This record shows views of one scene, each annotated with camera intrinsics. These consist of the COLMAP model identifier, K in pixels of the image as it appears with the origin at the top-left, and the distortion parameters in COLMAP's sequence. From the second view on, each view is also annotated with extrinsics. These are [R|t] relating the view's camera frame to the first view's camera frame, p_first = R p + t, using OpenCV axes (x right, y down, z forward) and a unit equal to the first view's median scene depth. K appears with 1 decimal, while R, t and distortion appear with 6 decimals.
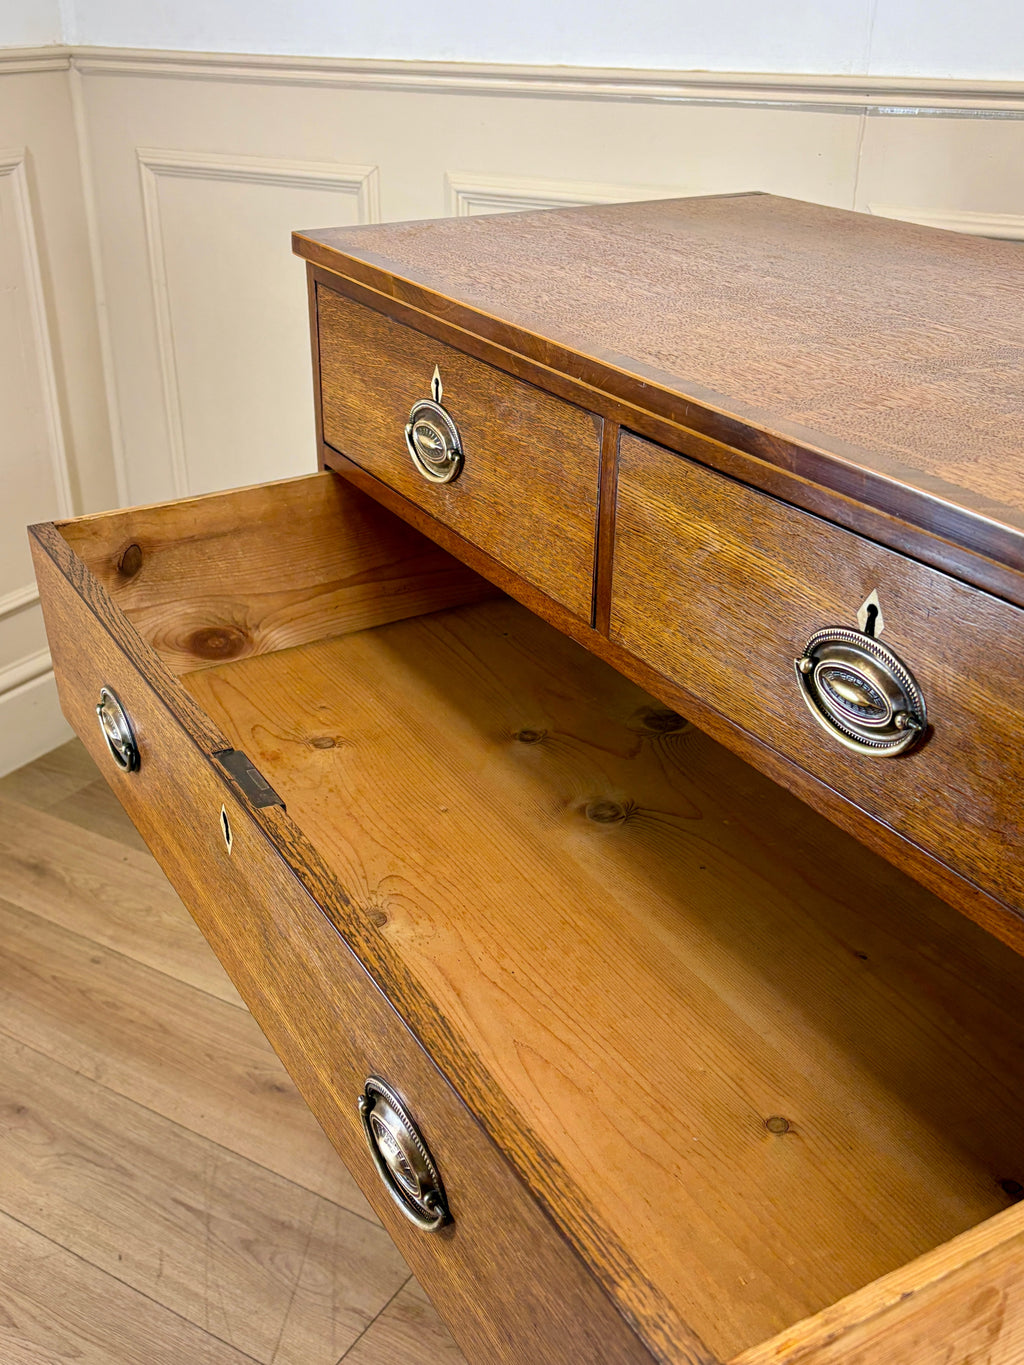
lens RADIAL K [[1447.5, 0, 512.0], [0, 1447.5, 682.5], [0, 0, 1]] dist [0.132942, -0.399040]
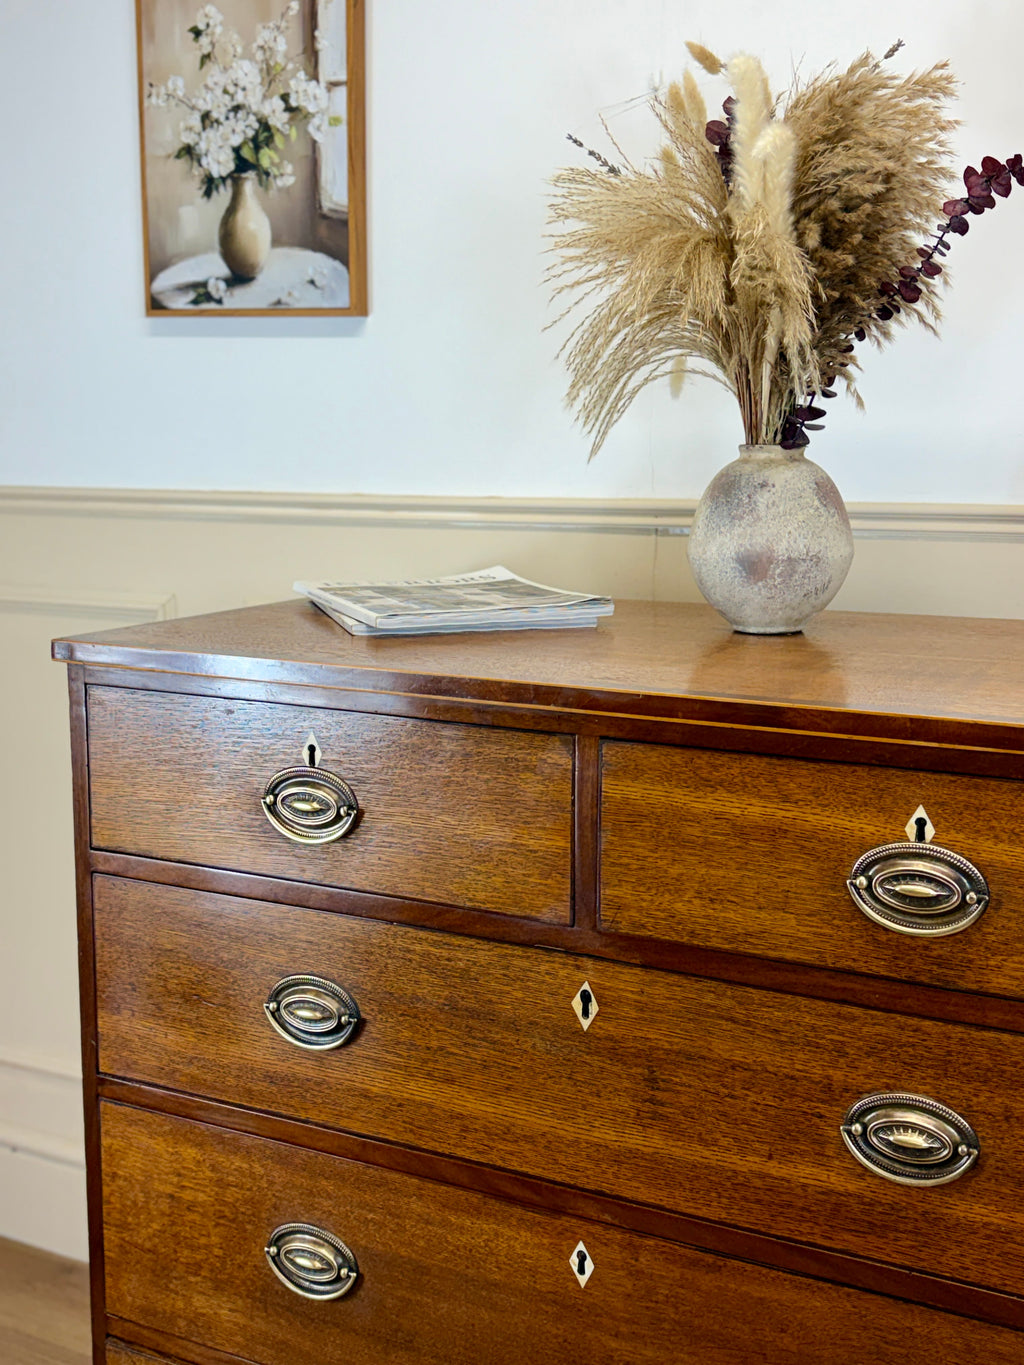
lens RADIAL K [[1694.1, 0, 482.7], [0, 1694.1, 663.1], [0, 0, 1]] dist [0.216338, -0.730964]
pose [[0.851458, -0.086478, 0.517243, -0.500976], [0.240734, 0.940703, -0.239007, 0.051561], [-0.465903, 0.328022, 0.821788, -0.078107]]
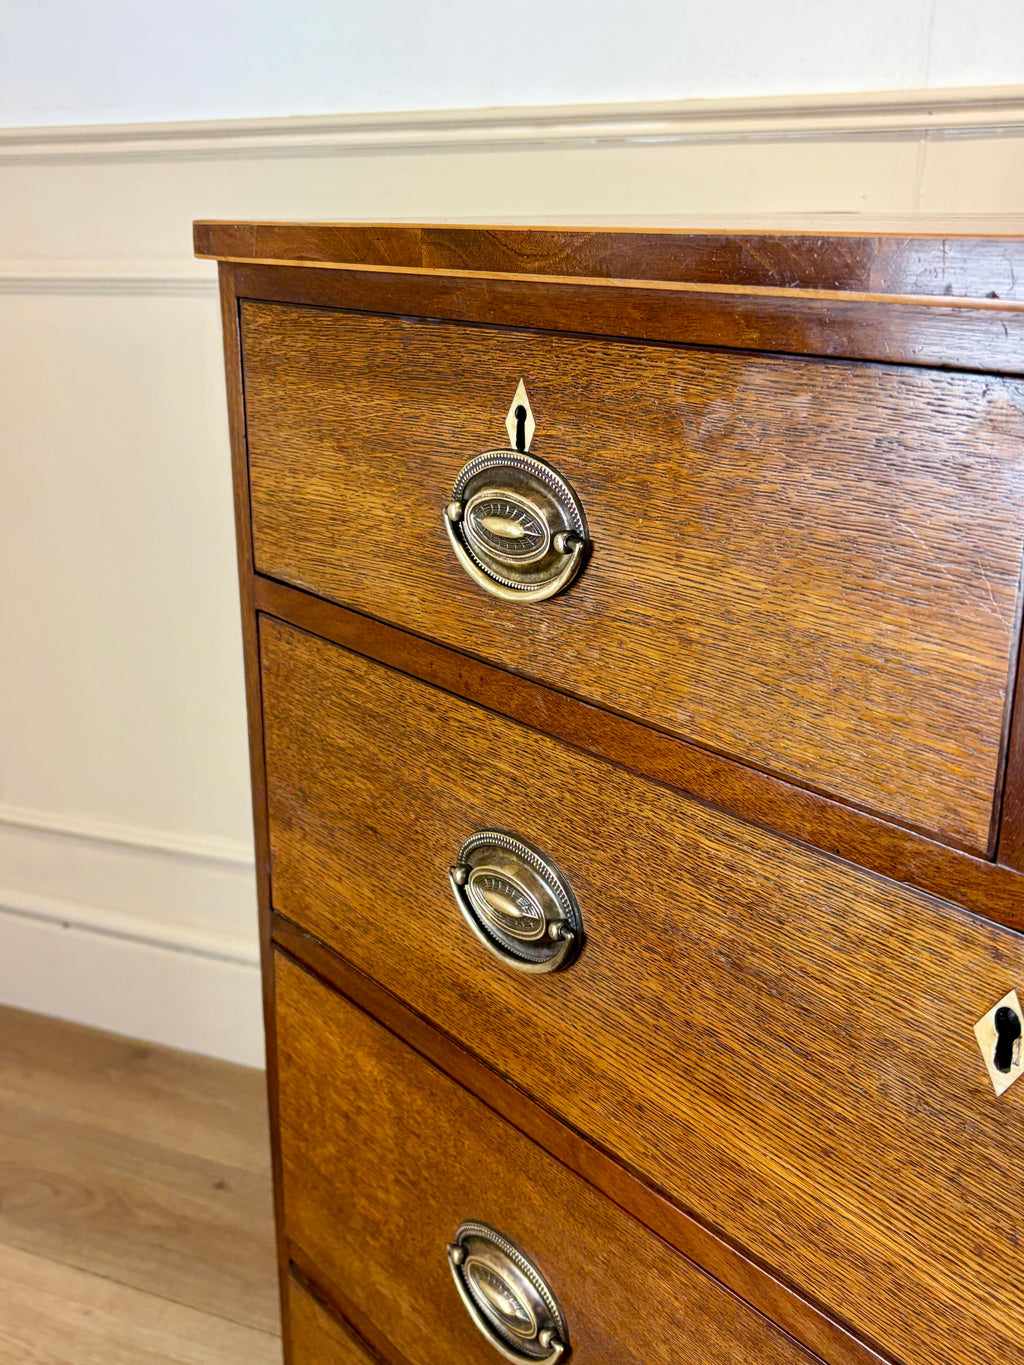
lens RADIAL K [[1447.5, 0, 512.0], [0, 1447.5, 682.5], [0, 0, 1]] dist [0.132942, -0.399040]
pose [[0.988271, -0.056234, 0.141979, -0.117569], [0.076380, 0.987103, -0.140694, -0.030147], [-0.132236, 0.149888, 0.979820, 0.429197]]
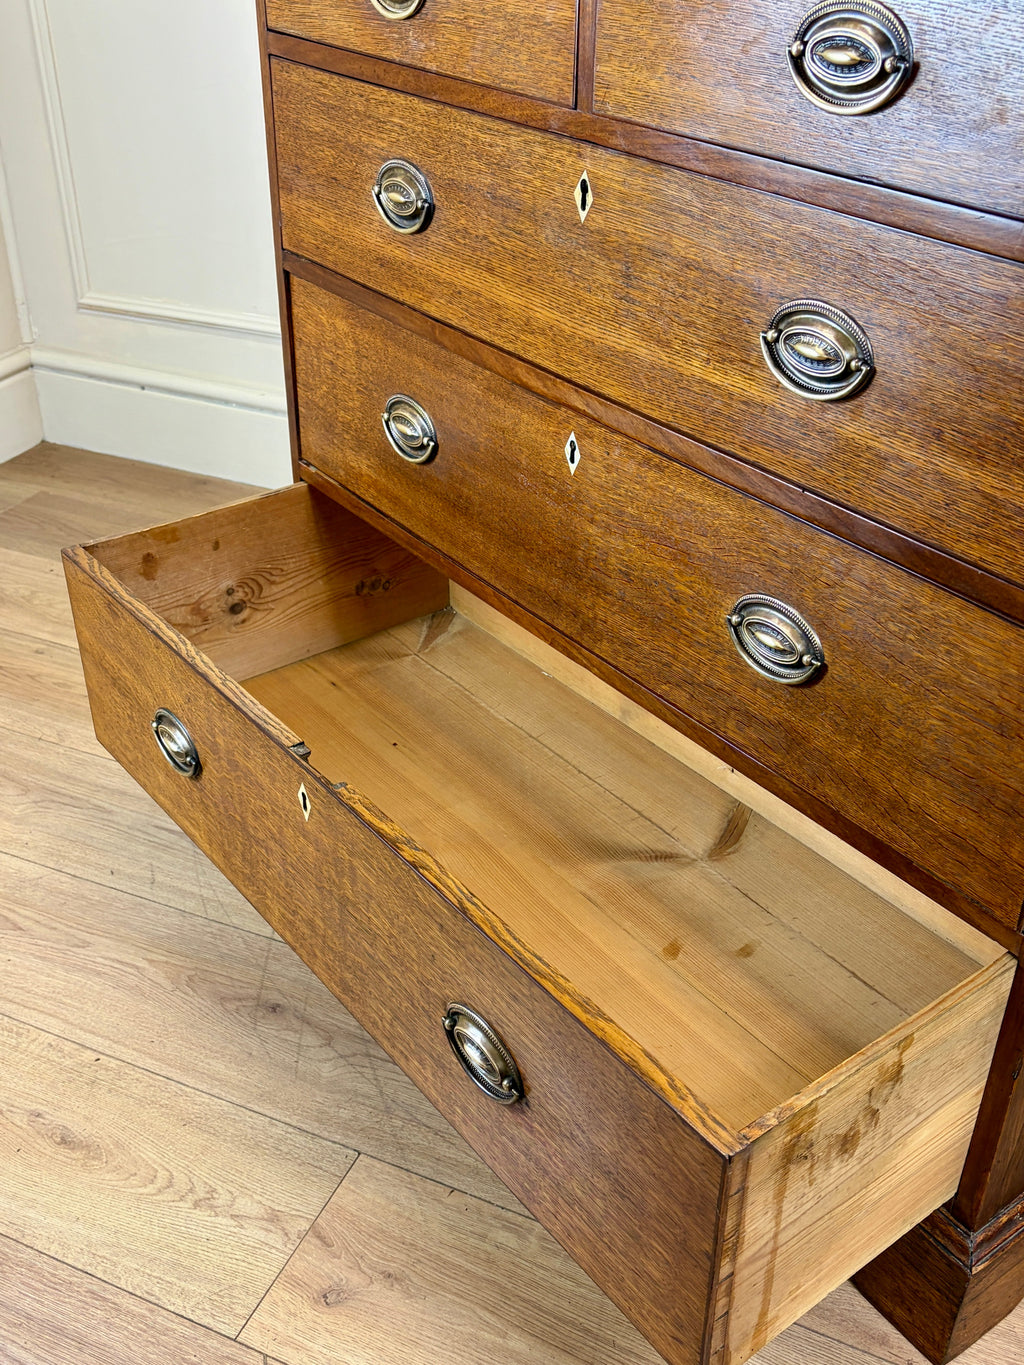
lens RADIAL K [[1447.5, 0, 512.0], [0, 1447.5, 682.5], [0, 0, 1]] dist [0.132942, -0.399040]
pose [[0.992811, -0.064474, 0.100839, -0.096274], [0.055309, 0.994297, 0.091180, 0.215637], [-0.106143, -0.084948, 0.990716, -0.077648]]
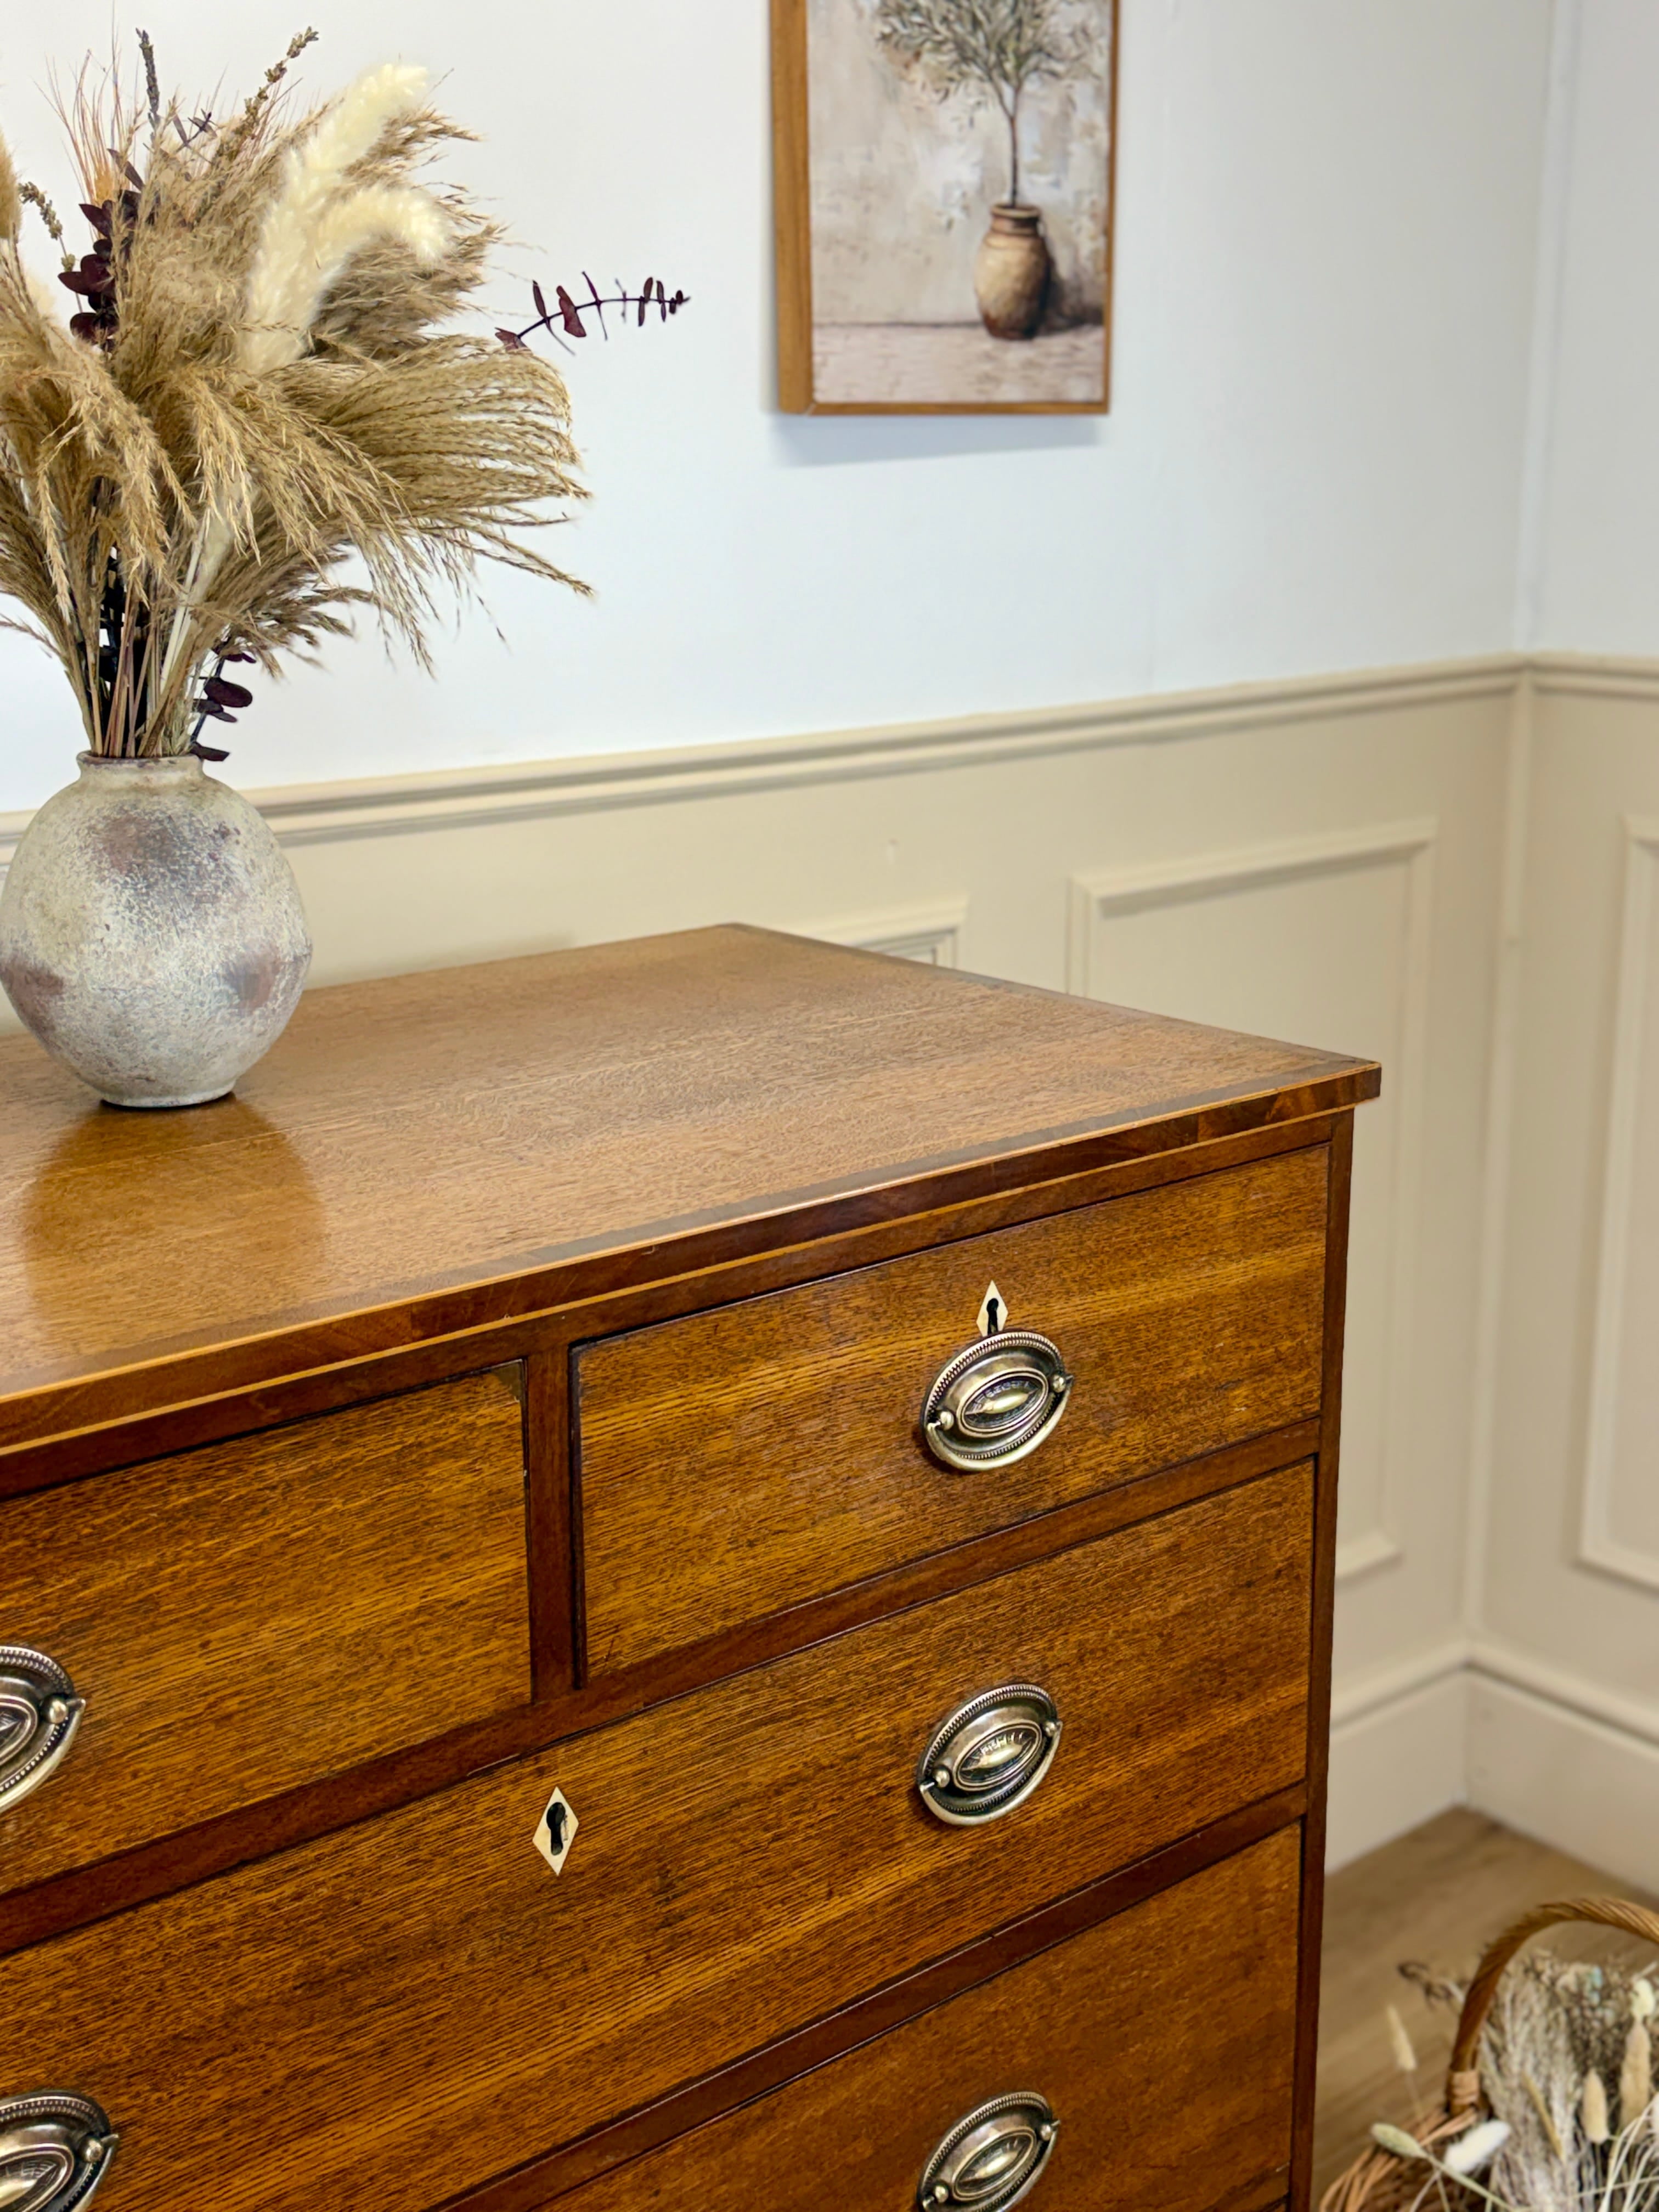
lens RADIAL K [[2666.3, 0, 829.5], [0, 2666.3, 1106.0], [0, 0, 1]] dist [0.185065, -0.691715]
pose [[-0.200364, -0.240184, 0.949824, -0.726657], [0.442074, 0.843013, 0.306429, -0.401929], [-0.874314, 0.481290, -0.062731, 0.645098]]
